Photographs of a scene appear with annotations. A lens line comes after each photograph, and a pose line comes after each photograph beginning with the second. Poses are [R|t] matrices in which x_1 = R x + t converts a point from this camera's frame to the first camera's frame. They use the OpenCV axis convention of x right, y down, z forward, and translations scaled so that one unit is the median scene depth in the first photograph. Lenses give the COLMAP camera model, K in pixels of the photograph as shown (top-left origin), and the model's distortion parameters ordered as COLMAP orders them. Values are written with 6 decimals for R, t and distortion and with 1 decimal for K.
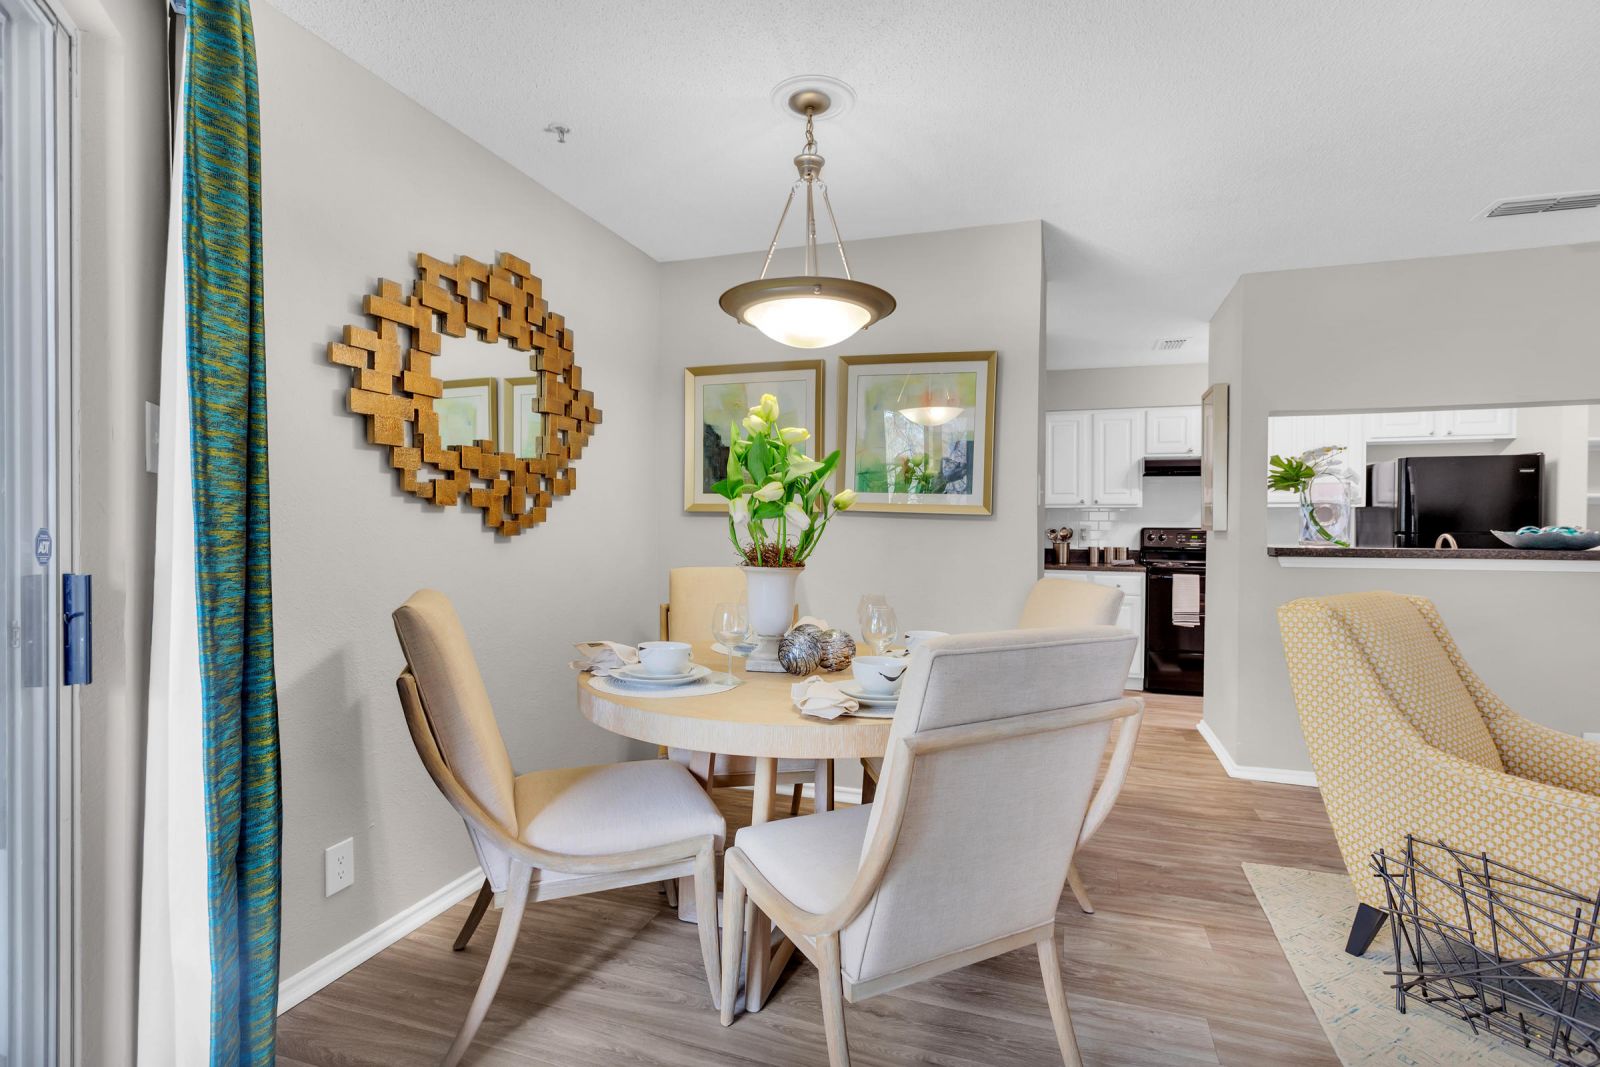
lens RADIAL K [[774.6, 0, 809.8], [0, 774.6, 538.6], [0, 0, 1]] dist [0.024645, 0.000080]
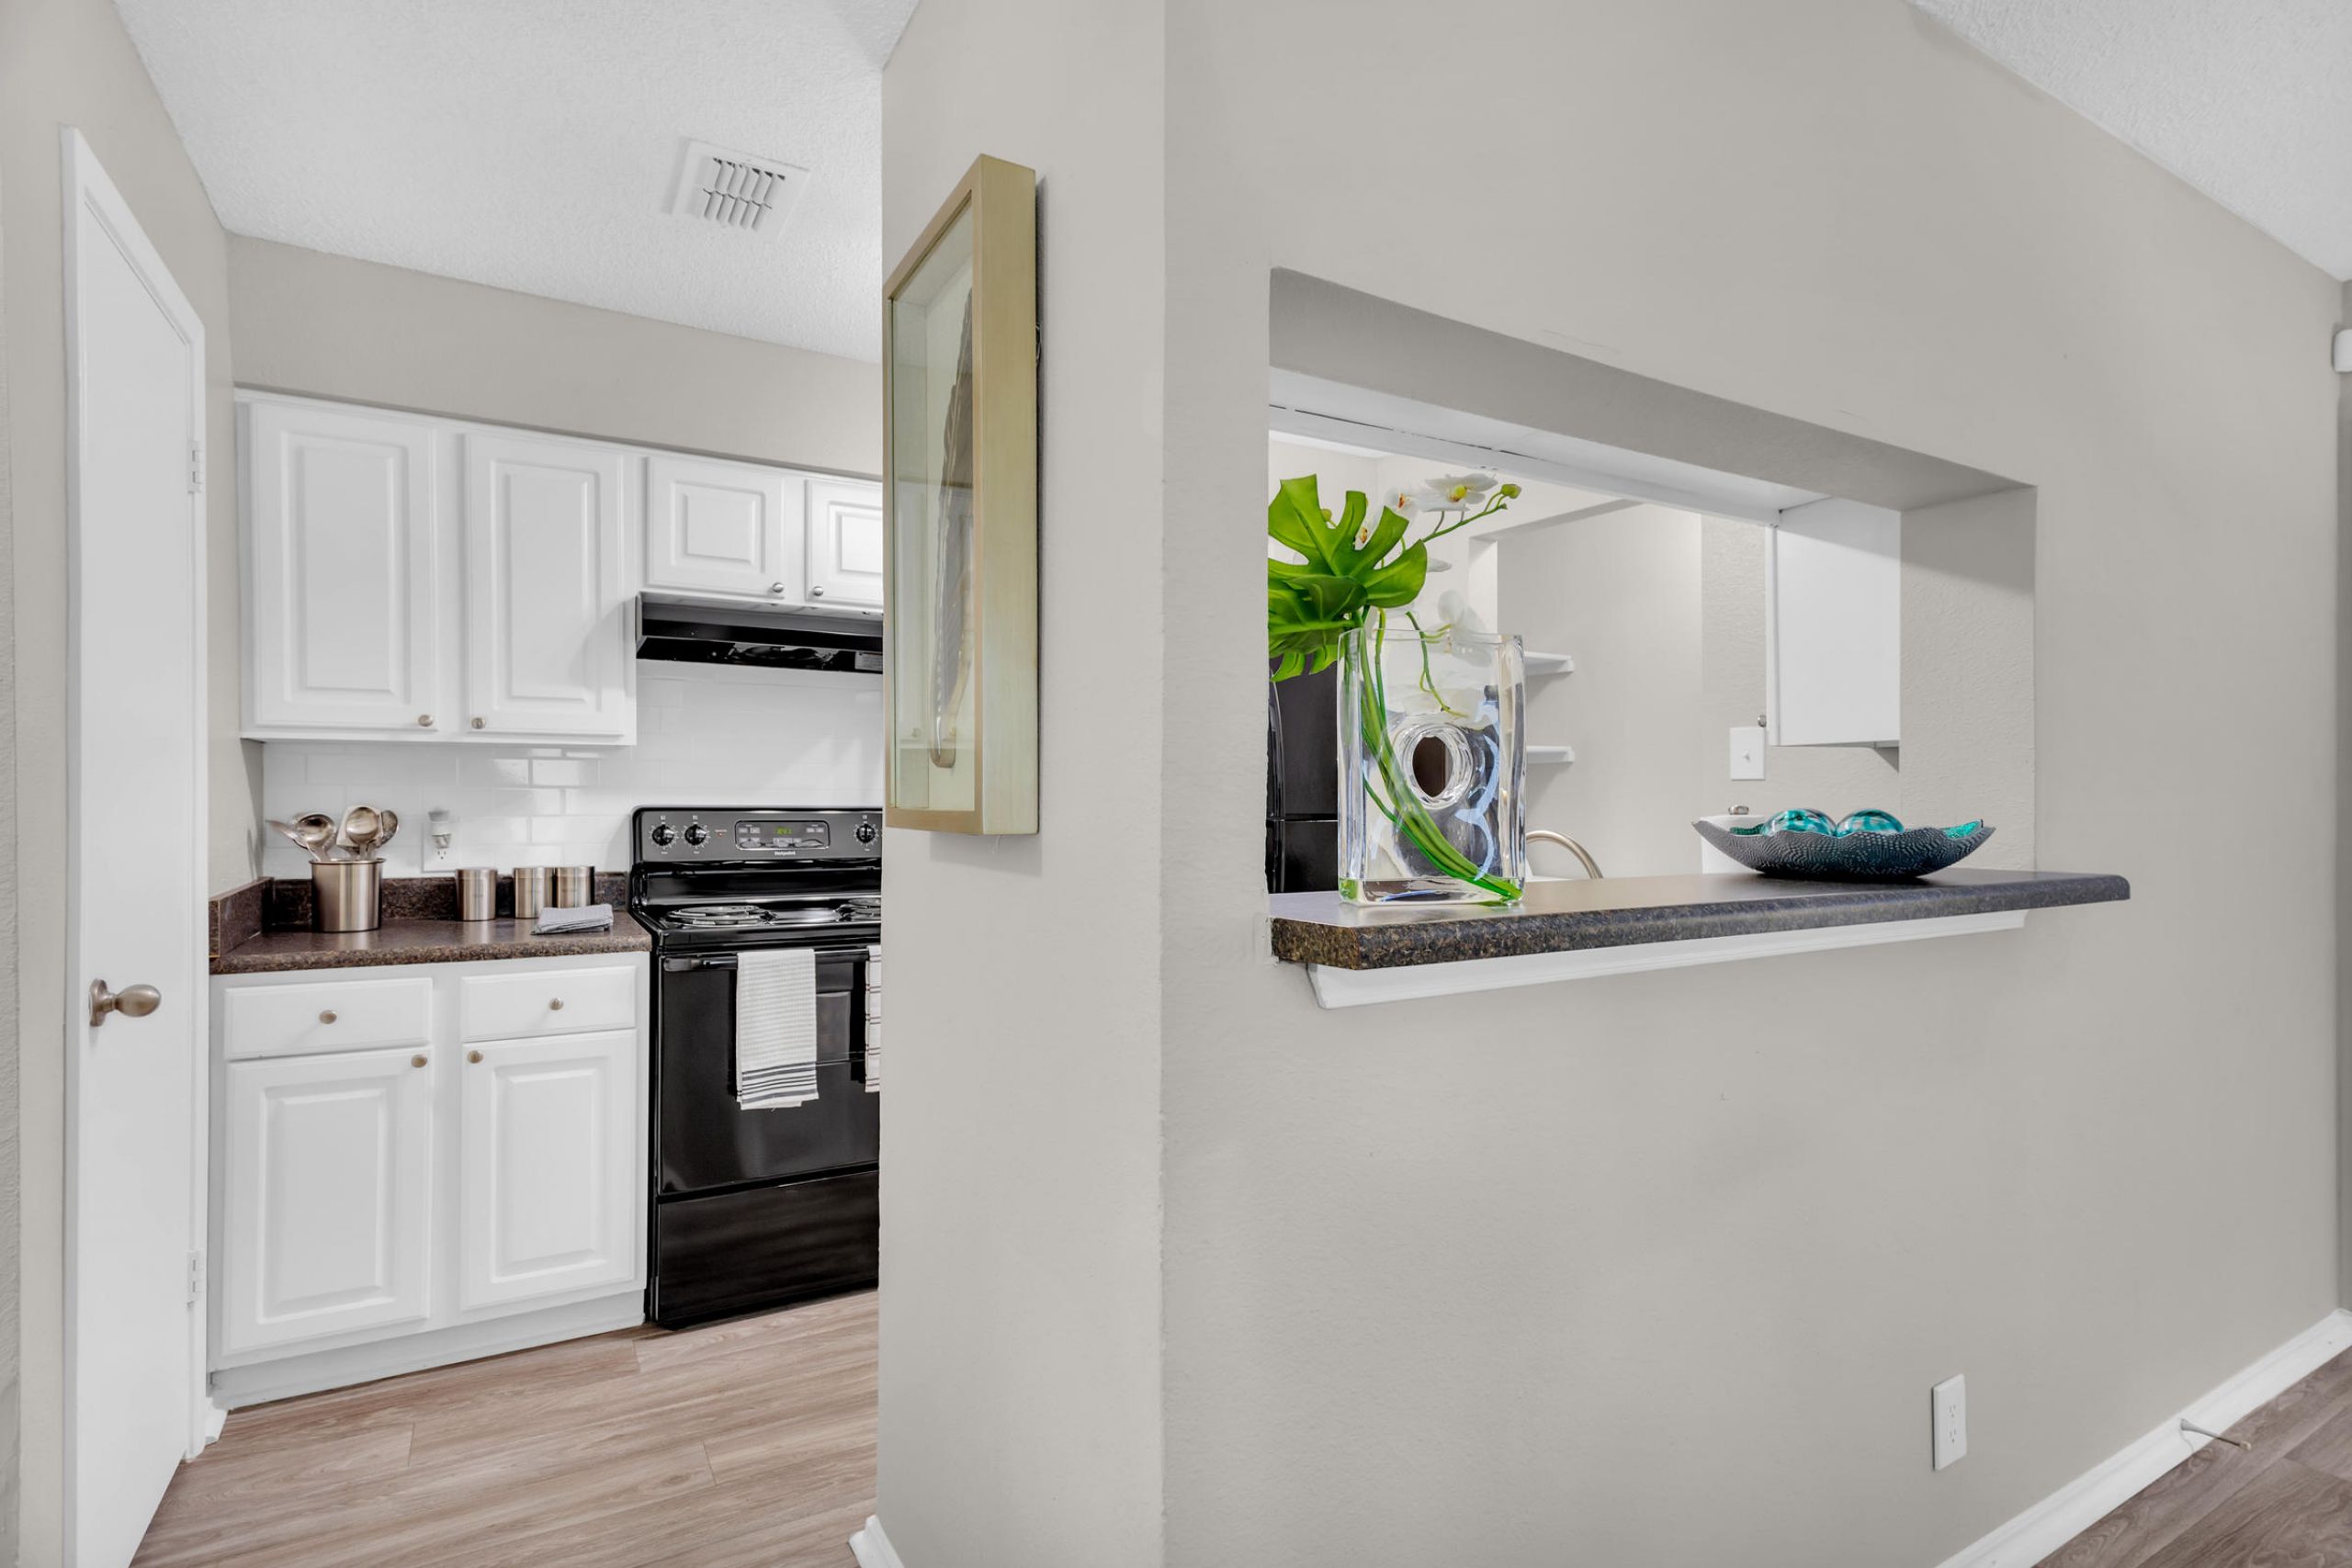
lens RADIAL K [[1138.6, 0, 1190.5], [0, 1138.6, 791.5], [0, 0, 1]] dist [0.024645, 0.000080]
pose [[0.647285, -0.004164, 0.762236, 0.207223], [0.013034, 0.999899, -0.005606, -0.014530], [-0.762136, 0.013564, 0.647275, 0.502713]]
